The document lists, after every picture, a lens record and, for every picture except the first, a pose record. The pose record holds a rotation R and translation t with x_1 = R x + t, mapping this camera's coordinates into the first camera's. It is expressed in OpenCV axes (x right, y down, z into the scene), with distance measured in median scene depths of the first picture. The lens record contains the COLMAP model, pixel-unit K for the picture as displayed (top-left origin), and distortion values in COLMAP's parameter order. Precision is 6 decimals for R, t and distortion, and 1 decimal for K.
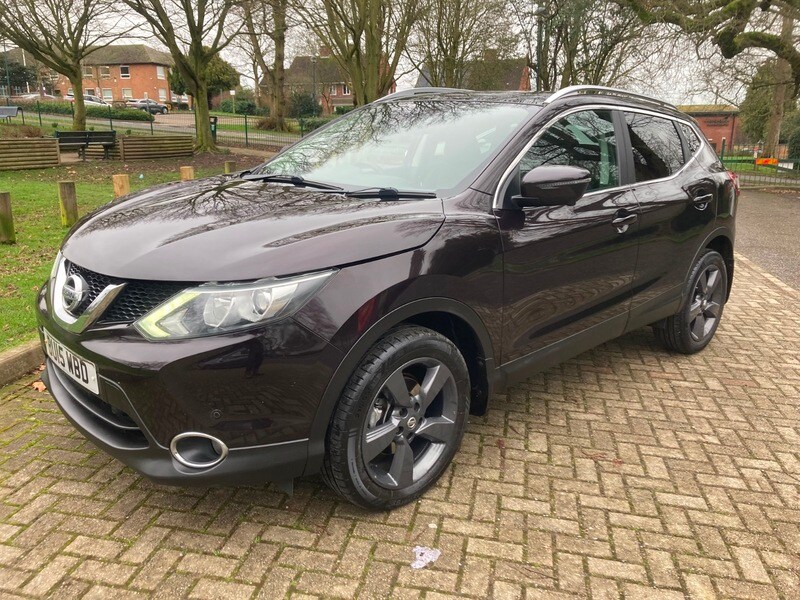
lens RADIAL K [[653.4, 0, 399.9], [0, 653.4, 296.2], [0, 0, 1]] dist [0.028155, -0.014066]
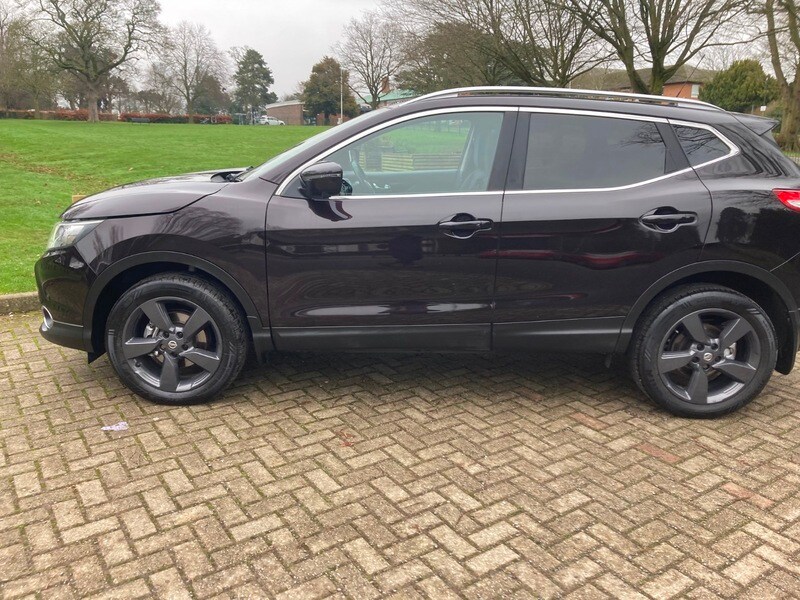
lens RADIAL K [[653.4, 0, 393.3], [0, 653.4, 297.5], [0, 0, 1]] dist [0.028155, -0.014066]
pose [[0.713564, 0.163065, -0.681349, 1.150776], [-0.181225, 0.982397, 0.045320, -0.042249], [0.676745, 0.091139, 0.730555, 0.284648]]
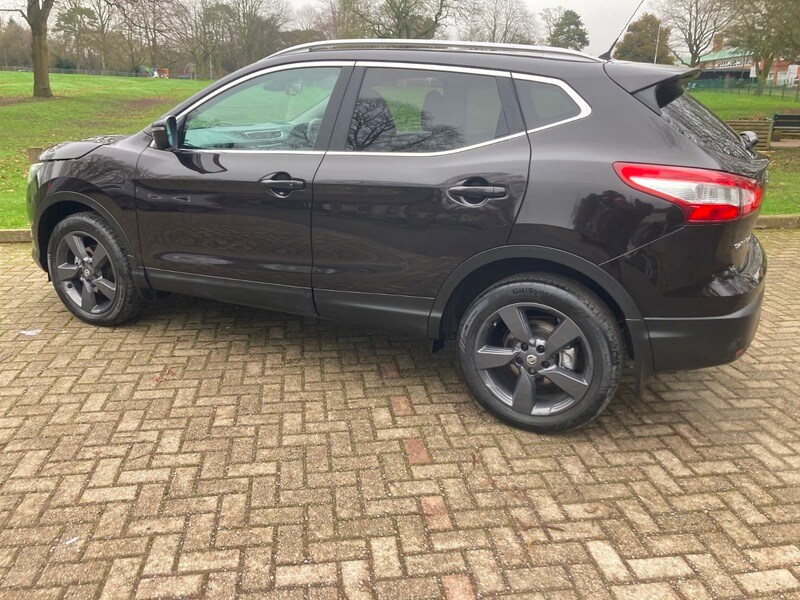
lens RADIAL K [[653.4, 0, 395.1], [0, 653.4, 304.1], [0, 0, 1]] dist [0.028155, -0.014066]
pose [[0.333131, 0.276578, -0.901404, 1.592336], [-0.251780, 0.947389, 0.197638, -0.219443], [0.908642, 0.161116, 0.385241, 0.990570]]
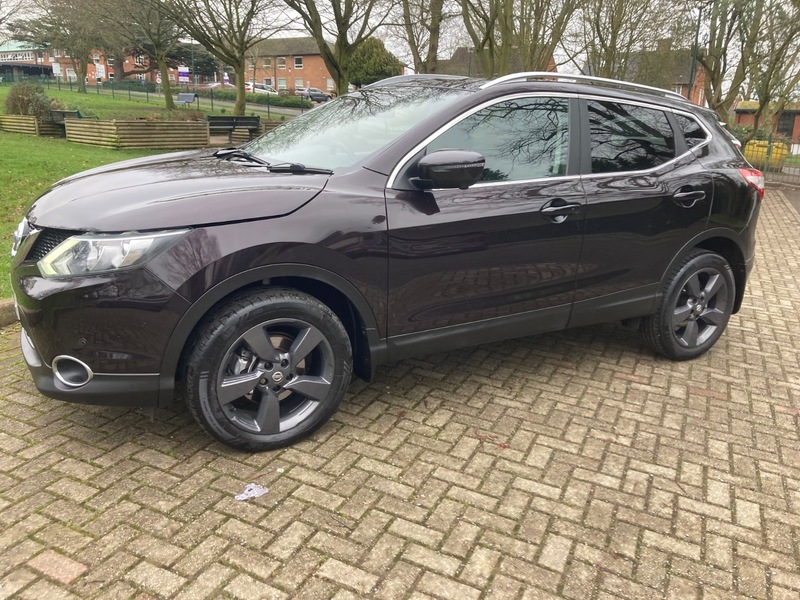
lens RADIAL K [[653.4, 0, 391.5], [0, 653.4, 295.5], [0, 0, 1]] dist [0.028155, -0.014066]
pose [[0.967917, 0.088364, -0.235220, 0.415541], [-0.085751, 0.996088, 0.021336, 0.016276], [0.236185, -0.000481, 0.971708, -0.022834]]
